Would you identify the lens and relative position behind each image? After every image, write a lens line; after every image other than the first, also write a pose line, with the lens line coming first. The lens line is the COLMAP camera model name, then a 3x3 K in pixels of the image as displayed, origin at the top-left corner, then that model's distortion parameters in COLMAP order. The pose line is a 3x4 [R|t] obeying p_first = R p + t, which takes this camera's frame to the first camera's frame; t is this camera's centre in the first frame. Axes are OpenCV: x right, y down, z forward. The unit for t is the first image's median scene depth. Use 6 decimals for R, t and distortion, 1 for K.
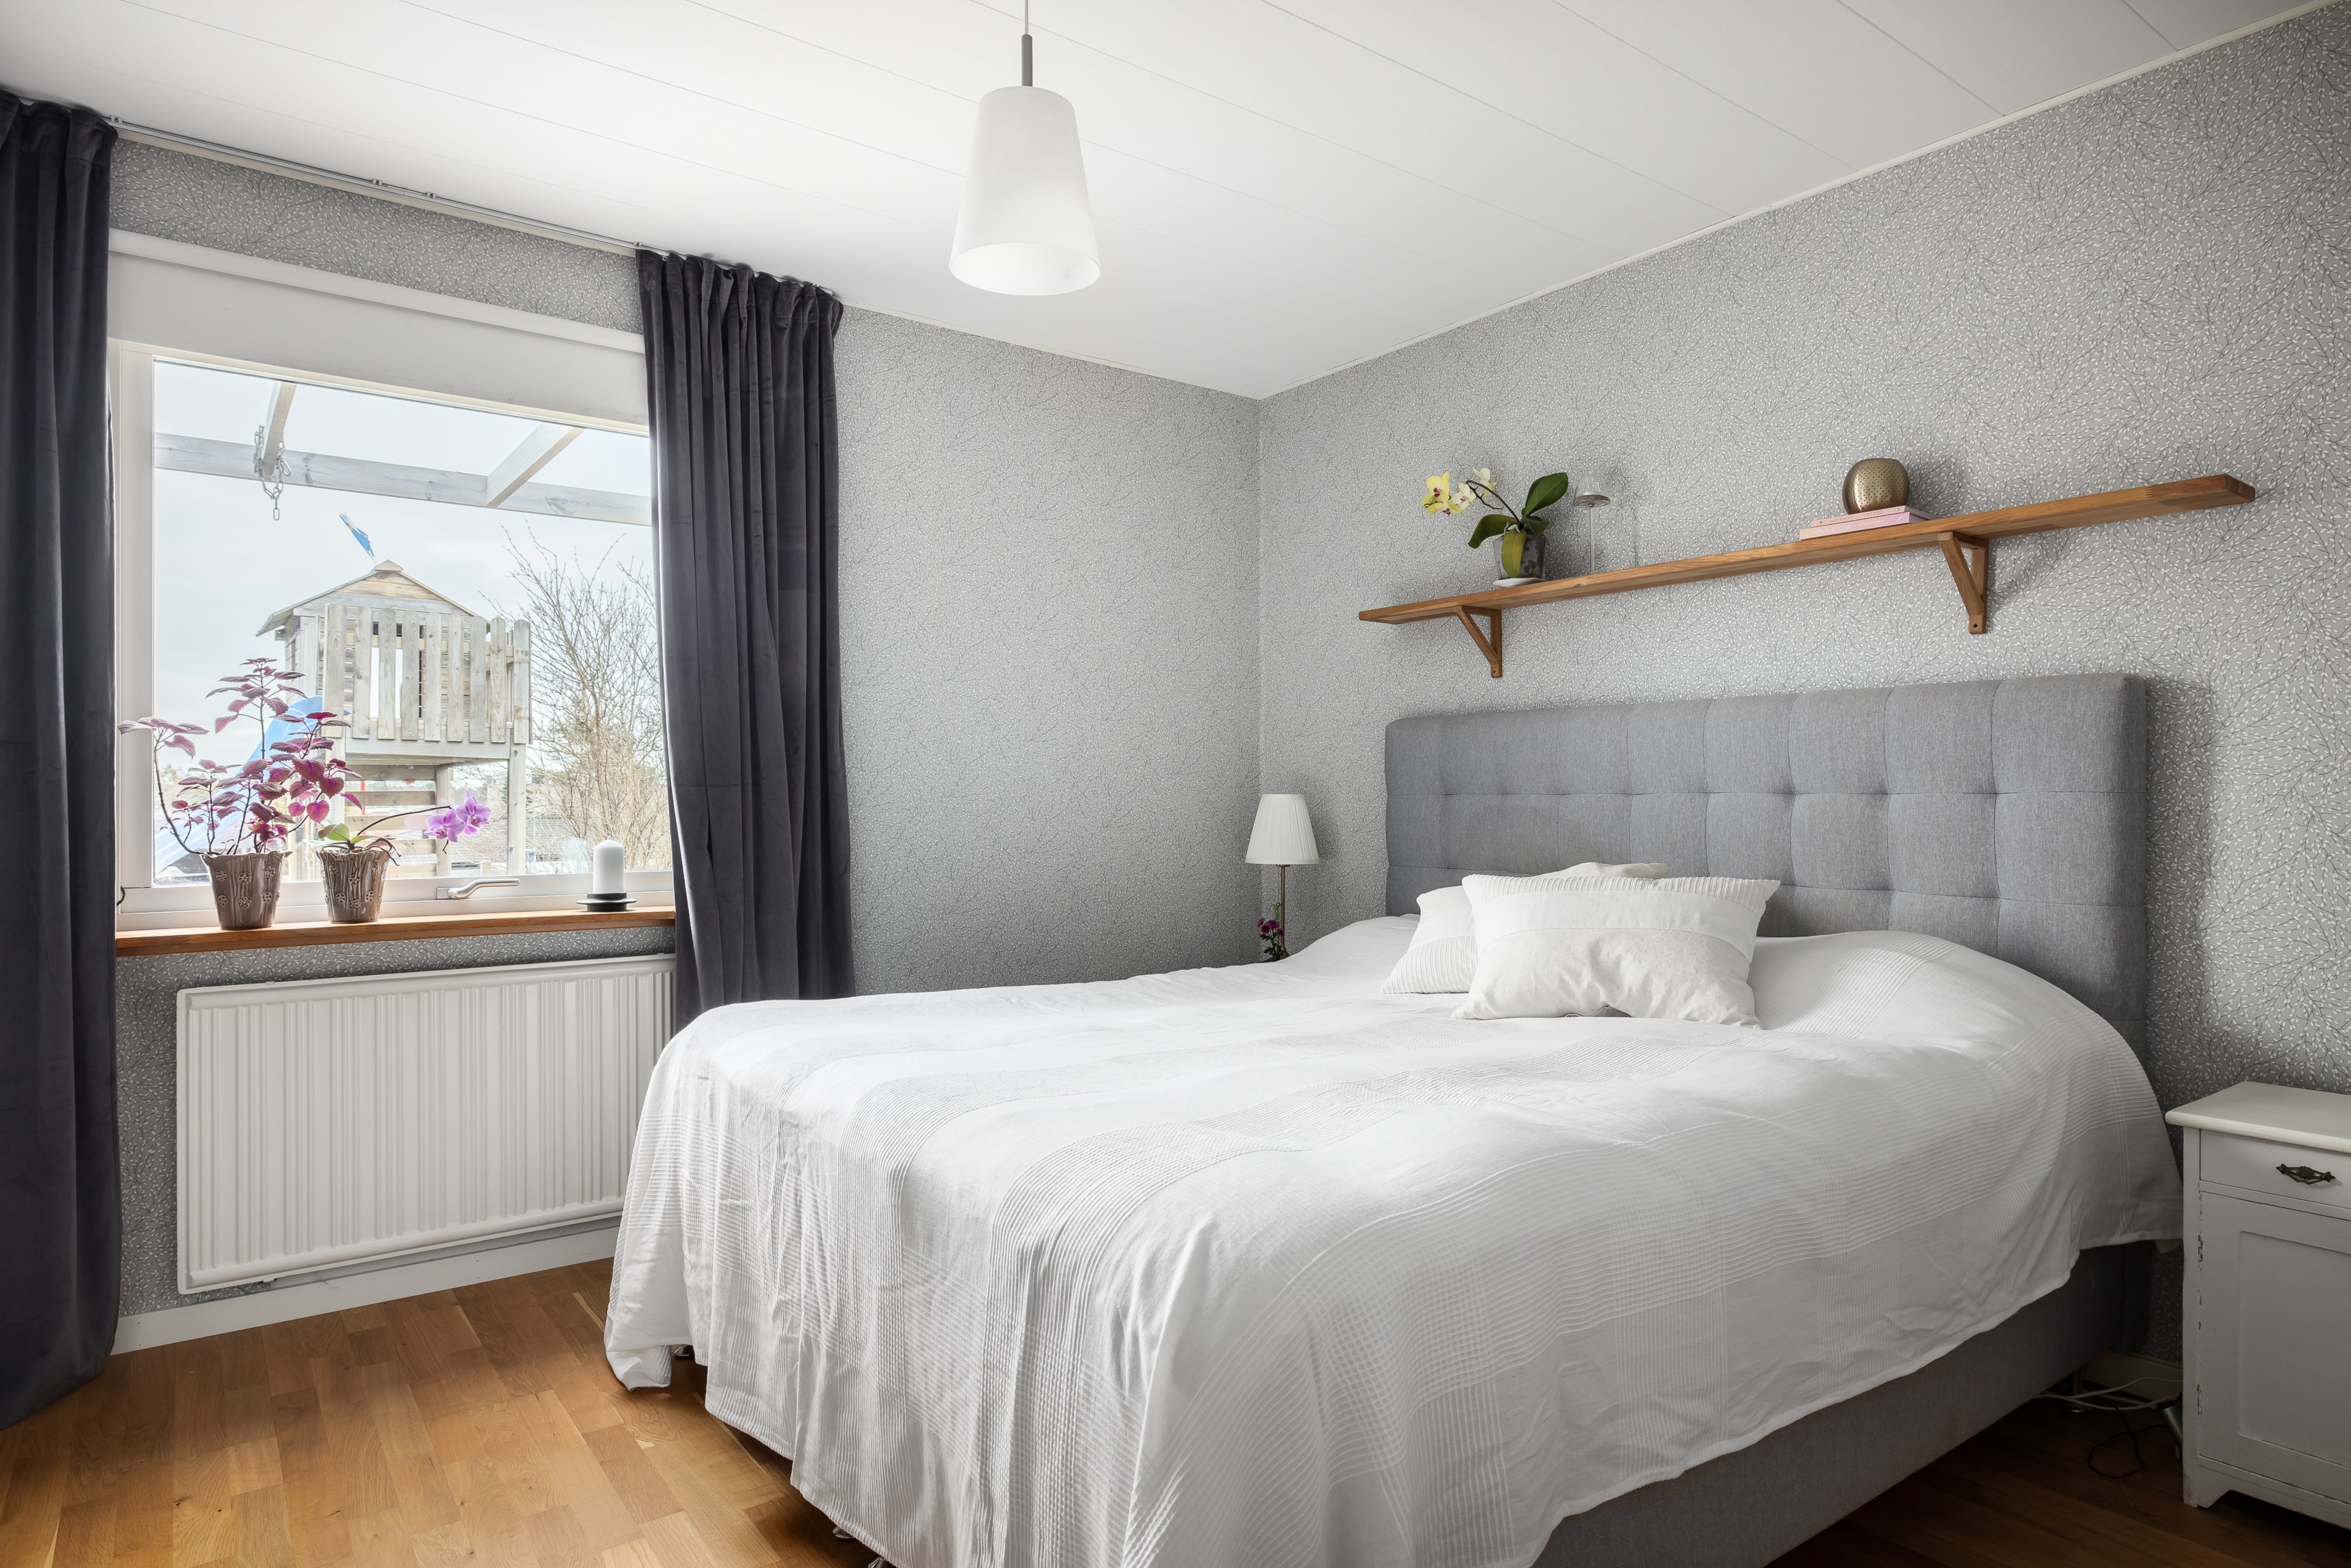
lens RADIAL K [[1332.3, 0, 1174.3], [0, 1332.3, 789.2], [0, 0, 1]] dist [0.001418, 0.000213]
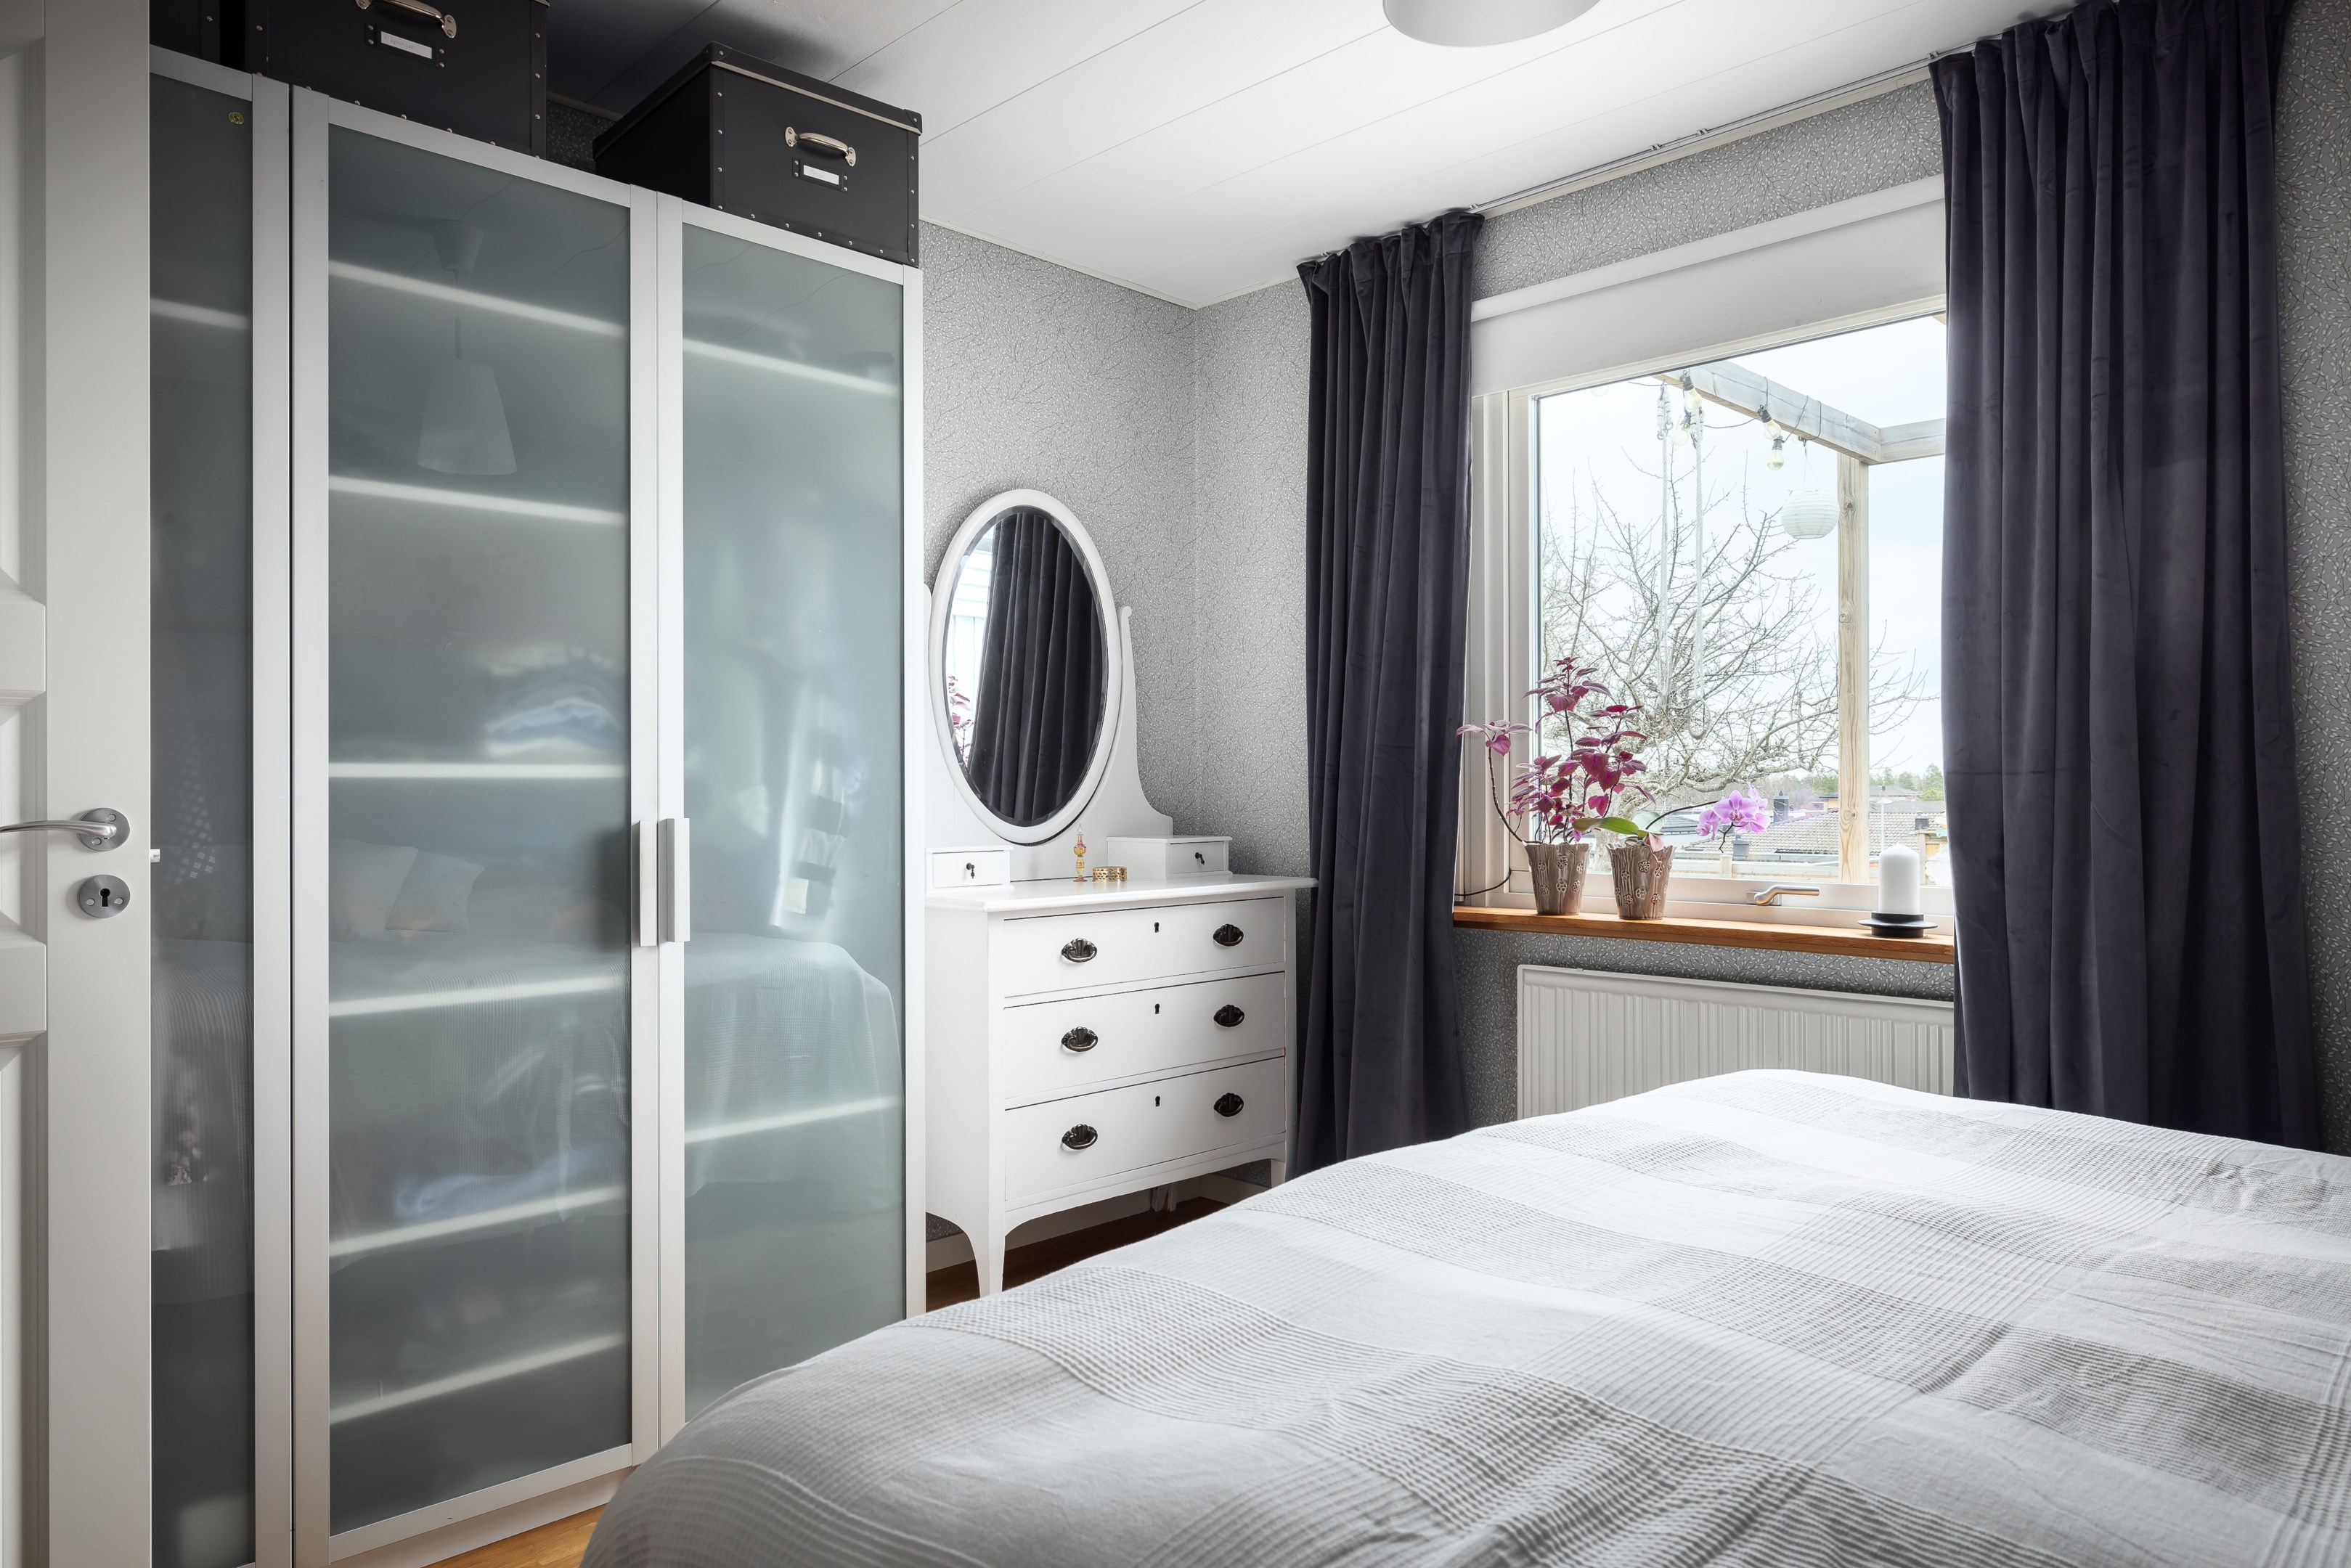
lens RADIAL K [[1475.7, 0, 1175.1], [0, 1475.7, 792.4], [0, 0, 1]] dist [-0.003818, 0.000317]
pose [[0.149804, -0.000994, -0.988715, 0.396154], [0.008266, 0.999966, 0.000248, 0.004025], [0.988681, -0.008210, 0.149807, 0.500054]]
